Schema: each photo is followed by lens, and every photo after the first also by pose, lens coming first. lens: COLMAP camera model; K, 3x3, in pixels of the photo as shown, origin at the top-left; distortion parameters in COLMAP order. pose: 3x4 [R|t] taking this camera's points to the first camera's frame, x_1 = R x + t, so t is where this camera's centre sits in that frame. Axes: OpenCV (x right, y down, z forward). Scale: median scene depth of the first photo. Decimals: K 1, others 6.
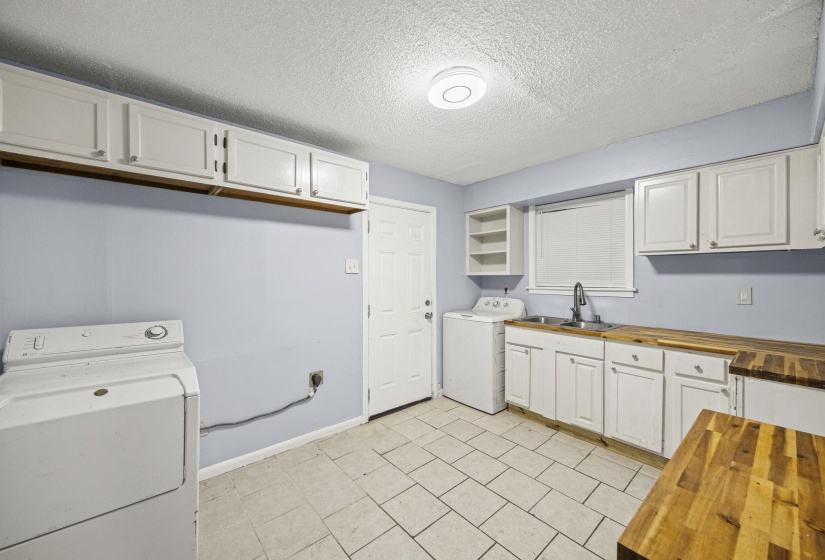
lens RADIAL K [[297.8, 0, 402.6], [0, 297.8, 275.4], [0, 0, 1]] dist [0.000510, -0.000119]
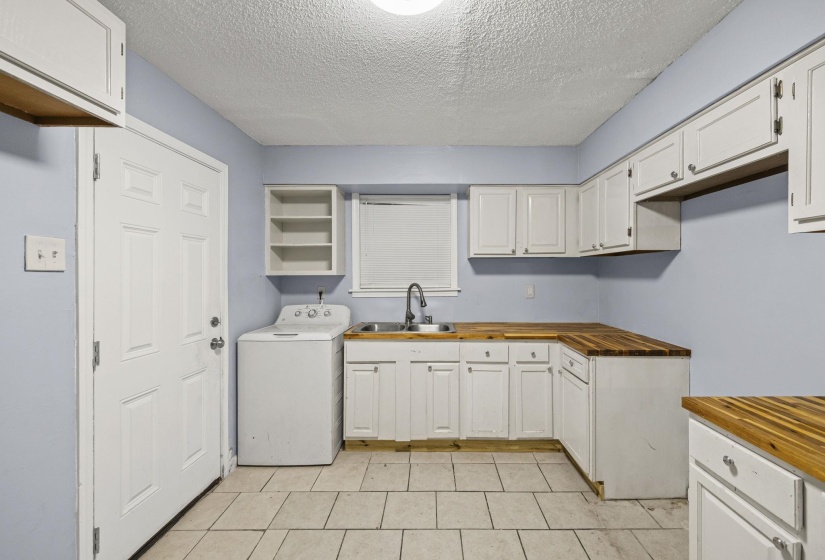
lens RADIAL K [[325.5, 0, 419.6], [0, 325.5, 274.0], [0, 0, 1]] dist [0.003006, -0.000628]
pose [[0.644713, 0.004817, 0.764410, -0.176836], [-0.000401, 0.999982, -0.005964, 0.000510], [-0.764425, 0.003539, 0.644703, 0.310312]]
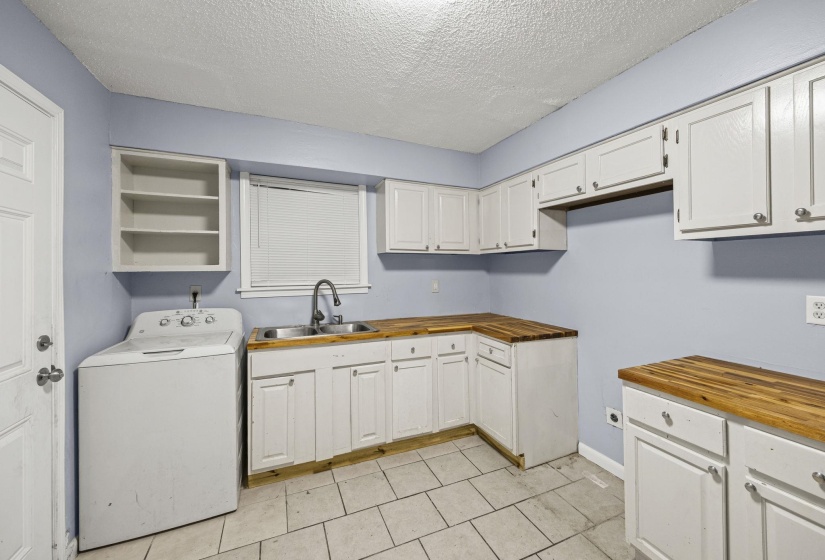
lens RADIAL K [[327.8, 0, 400.2], [0, 327.8, 265.3], [0, 0, 1]] dist [0.009551, -0.005065]
pose [[0.279406, 0.015721, 0.960044, -0.235488], [0.002314, 0.999852, -0.017046, -0.001179], [-0.960170, 0.006985, 0.279328, 0.505272]]
